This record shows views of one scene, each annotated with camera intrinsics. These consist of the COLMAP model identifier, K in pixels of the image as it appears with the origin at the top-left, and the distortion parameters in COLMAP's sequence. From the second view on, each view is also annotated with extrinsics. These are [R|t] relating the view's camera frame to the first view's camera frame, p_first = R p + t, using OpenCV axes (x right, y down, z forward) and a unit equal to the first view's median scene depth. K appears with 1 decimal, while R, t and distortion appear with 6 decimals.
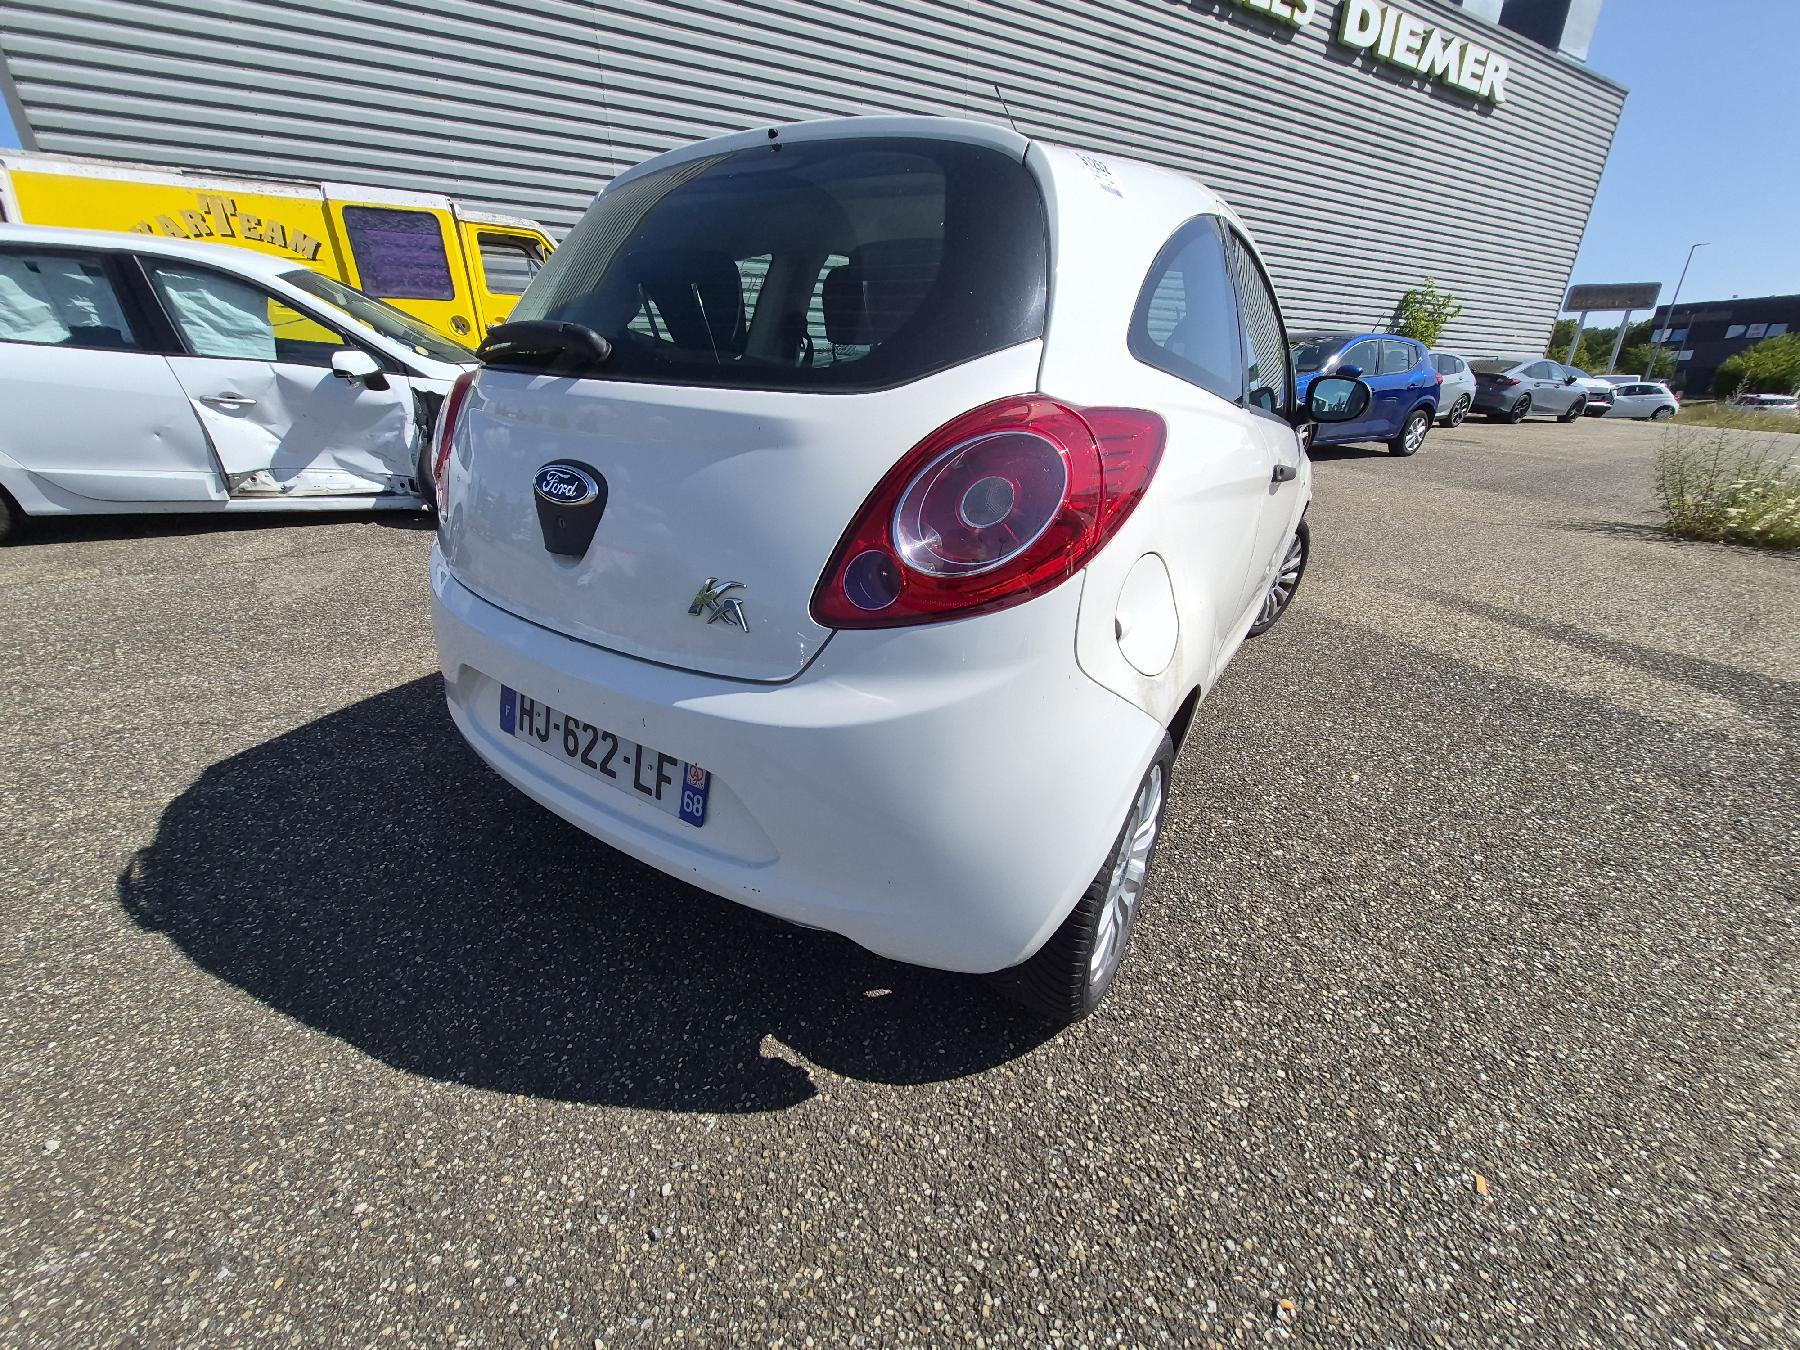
lens RADIAL K [[705.1, 0, 894.1], [0, 705.1, 683.7], [0, 0, 1]] dist [0.004774, -0.002467]
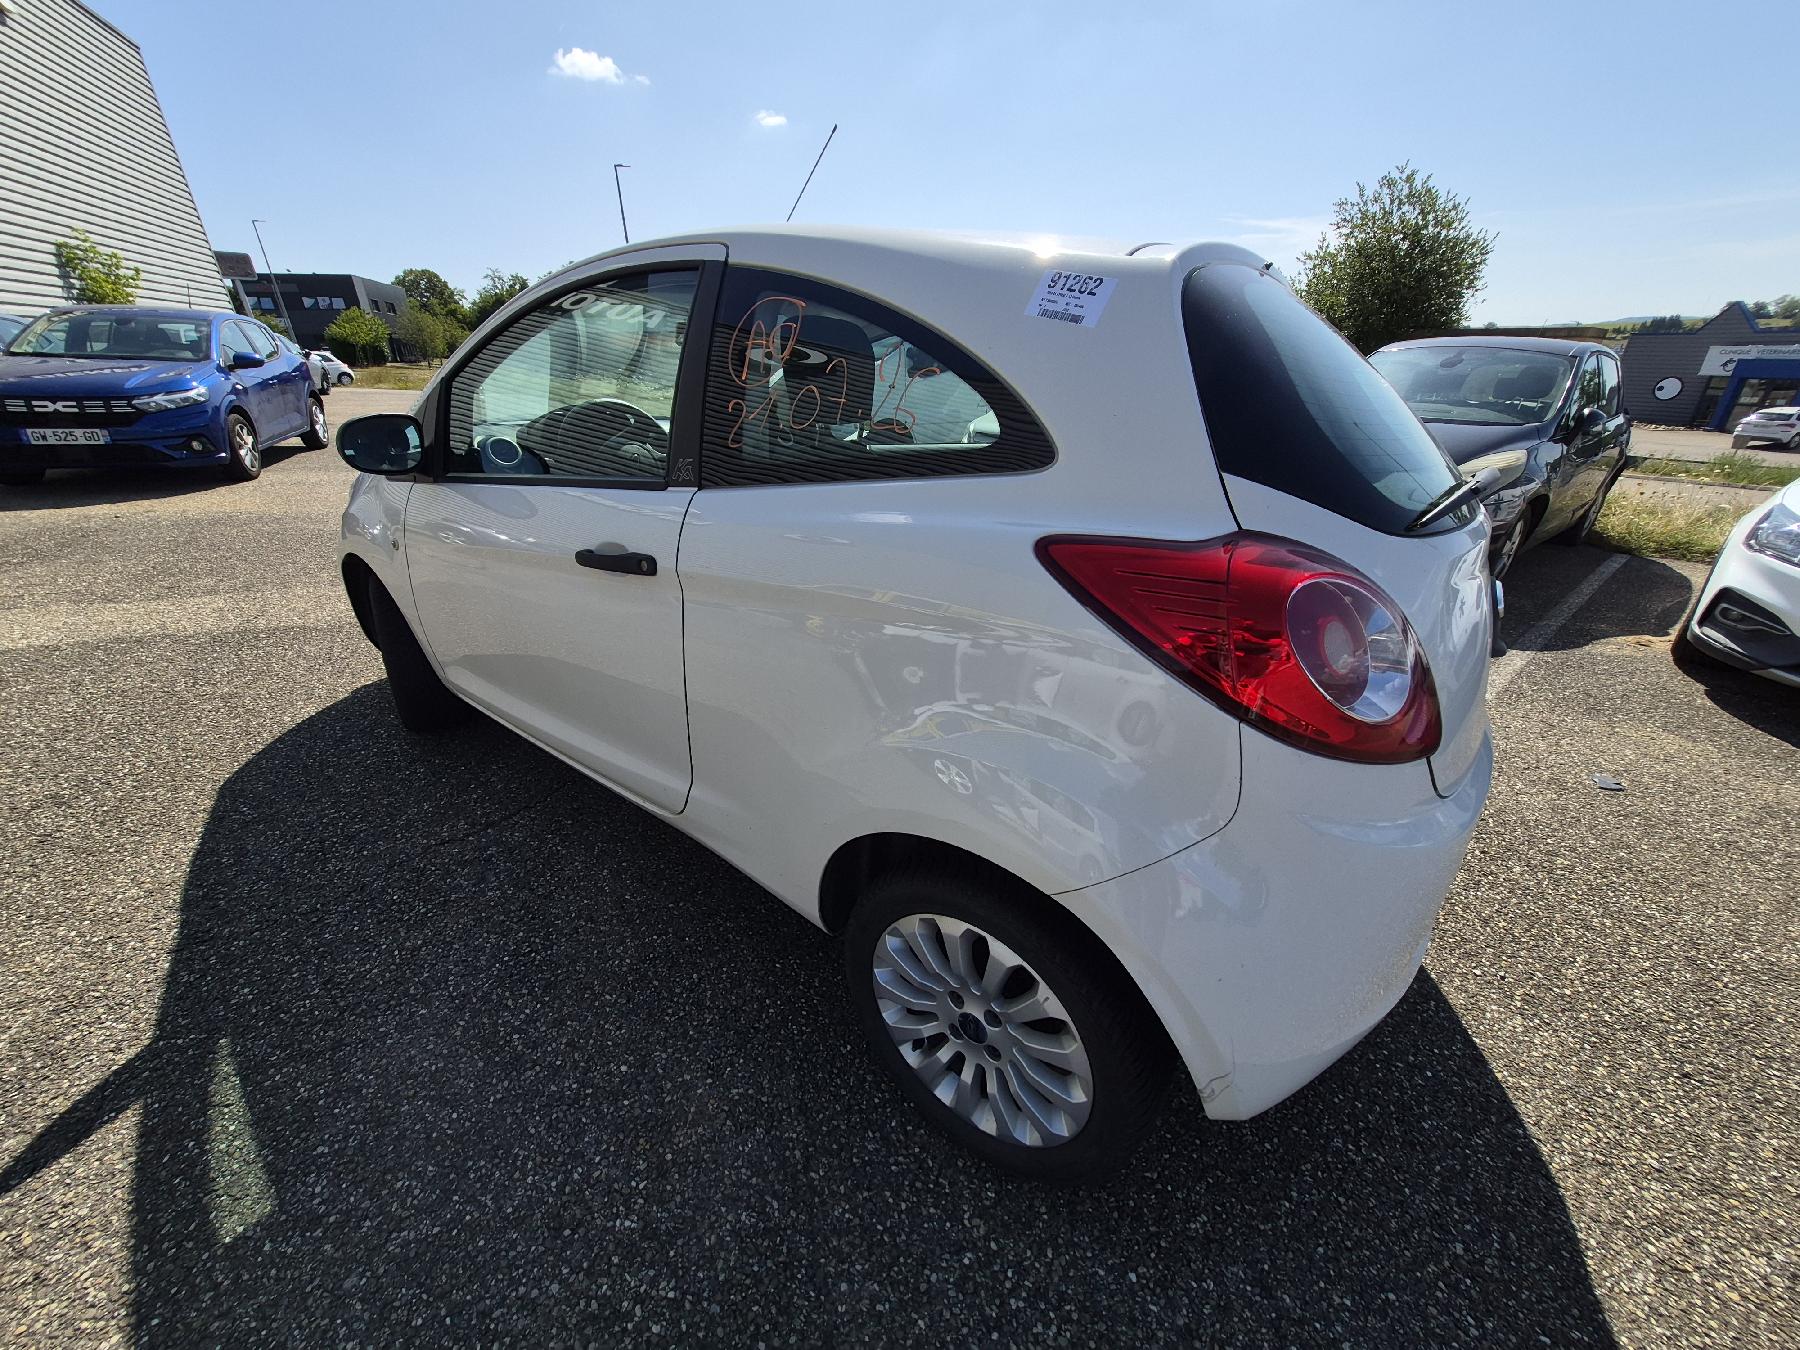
lens RADIAL K [[705.1, 0, 893.3], [0, 705.1, 684.1], [0, 0, 1]] dist [0.004774, -0.002467]
pose [[0.093457, -0.434857, 0.895637, -1.349305], [0.393745, 0.842380, 0.367913, -0.802271], [-0.914457, 0.318268, 0.249949, 1.364005]]
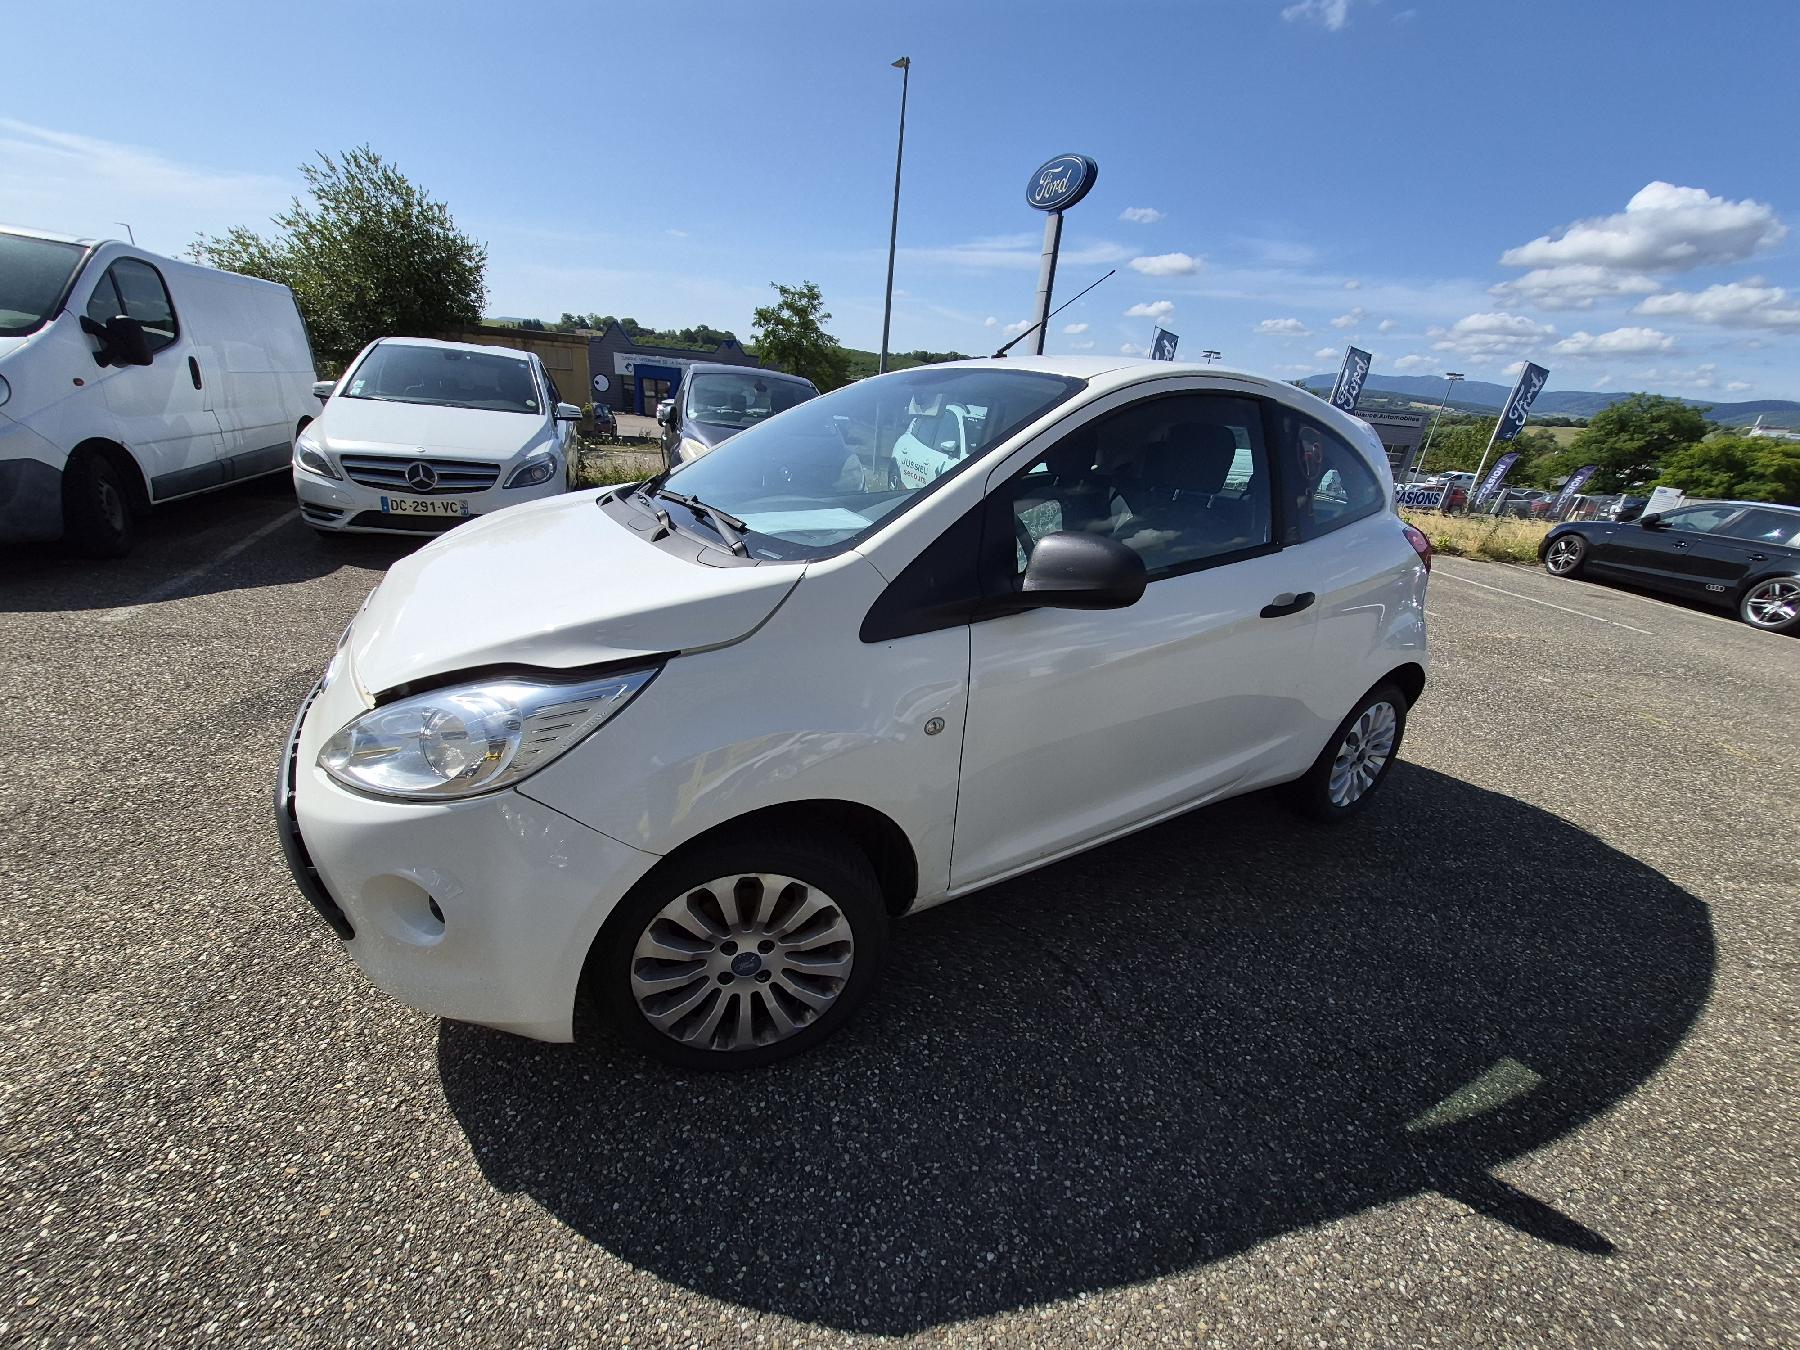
lens RADIAL K [[705.1, 0, 899.6], [0, 705.1, 691.5], [0, 0, 1]] dist [0.004774, -0.002467]
pose [[-0.897680, -0.253931, 0.360123, -0.181897], [0.082681, 0.705680, 0.703690, -1.735819], [-0.432820, 0.661464, -0.612480, 3.377924]]
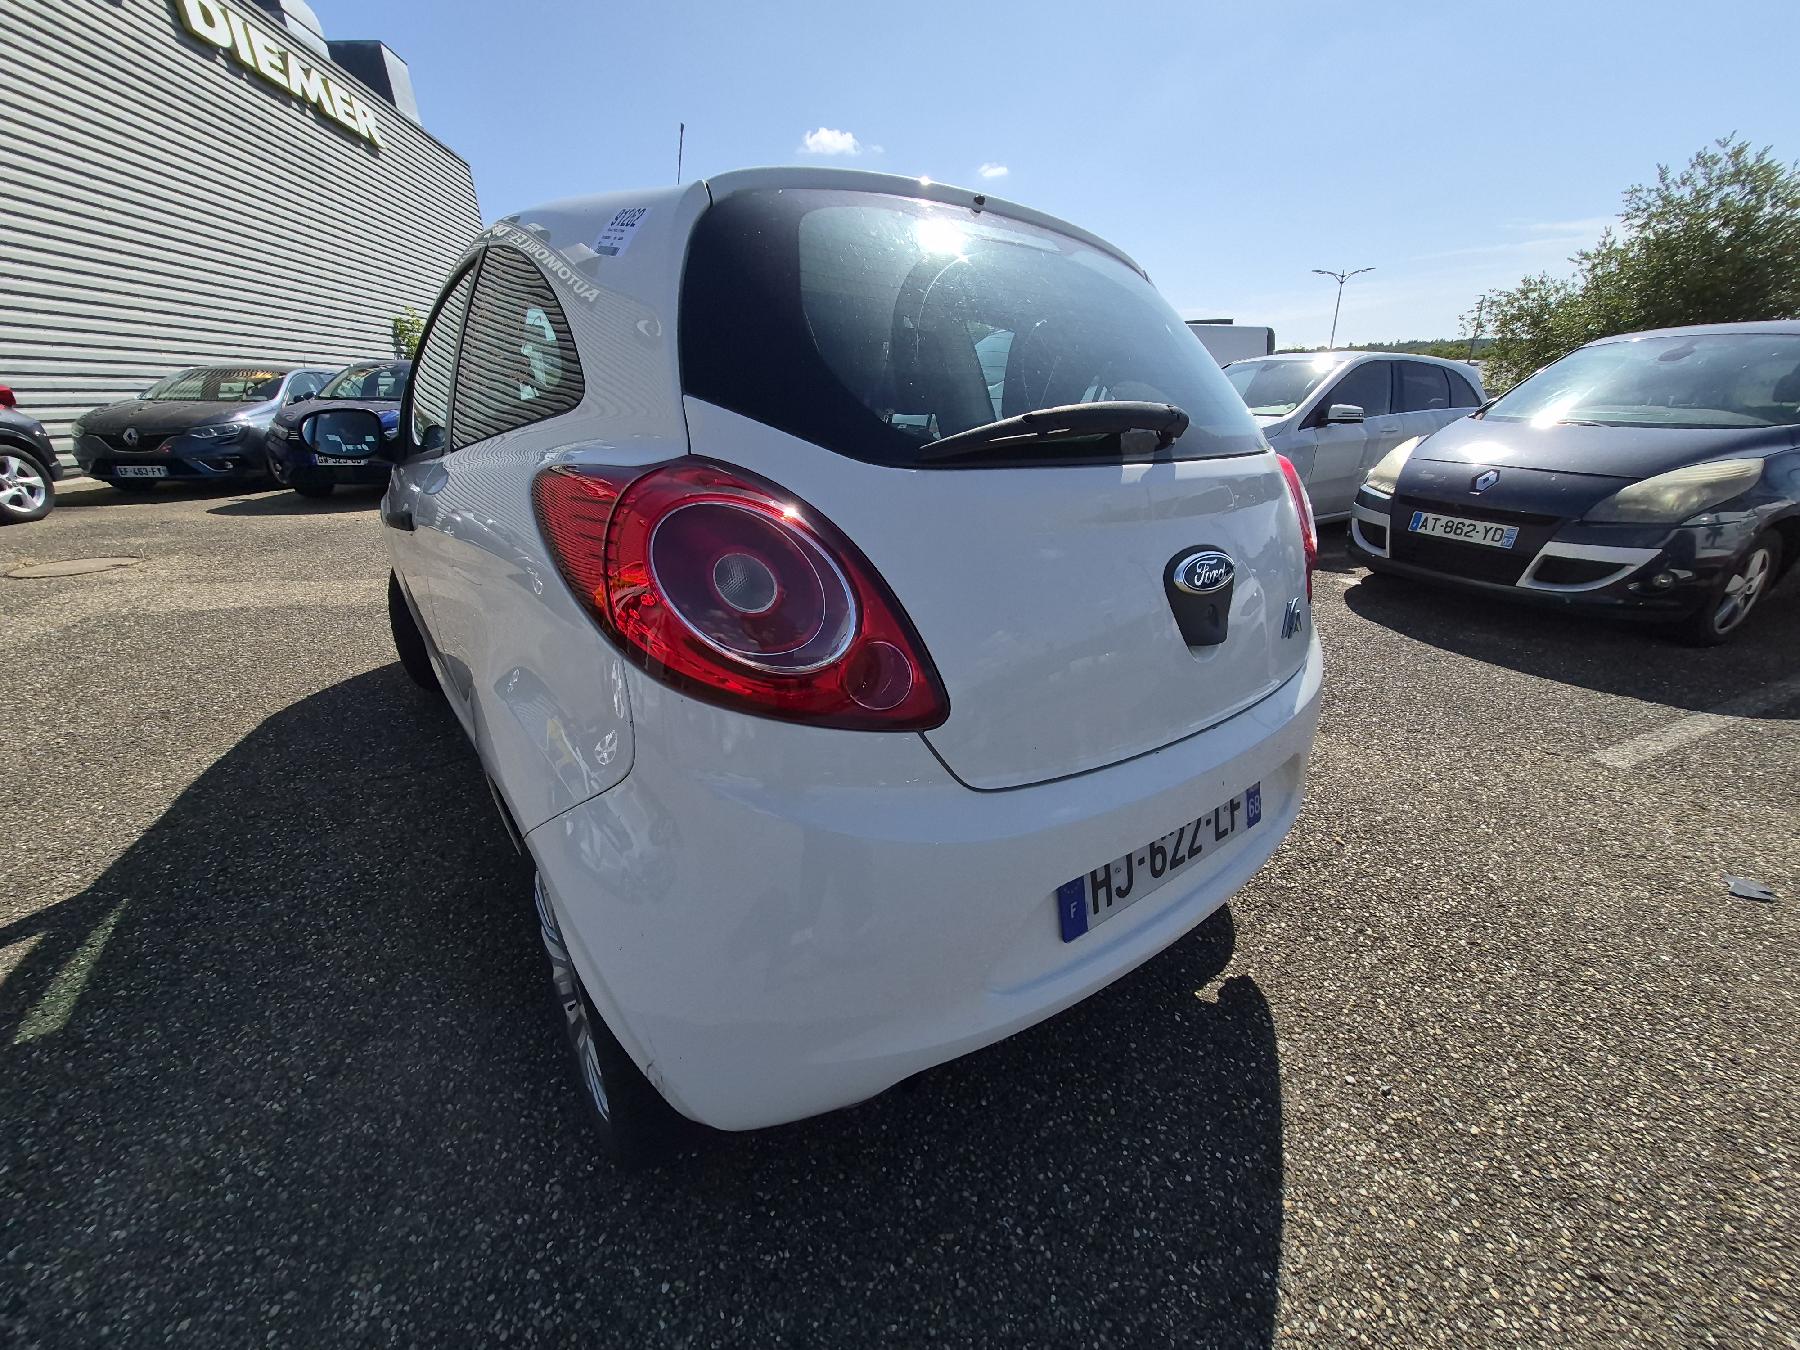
lens RADIAL K [[705.1, 0, 889.5], [0, 705.1, 682.3], [0, 0, 1]] dist [0.004774, -0.002467]
pose [[0.352162, -0.375032, 0.857516, -1.193570], [0.398915, 0.888965, 0.224961, -0.429715], [-0.846669, 0.262853, 0.462666, 0.784422]]
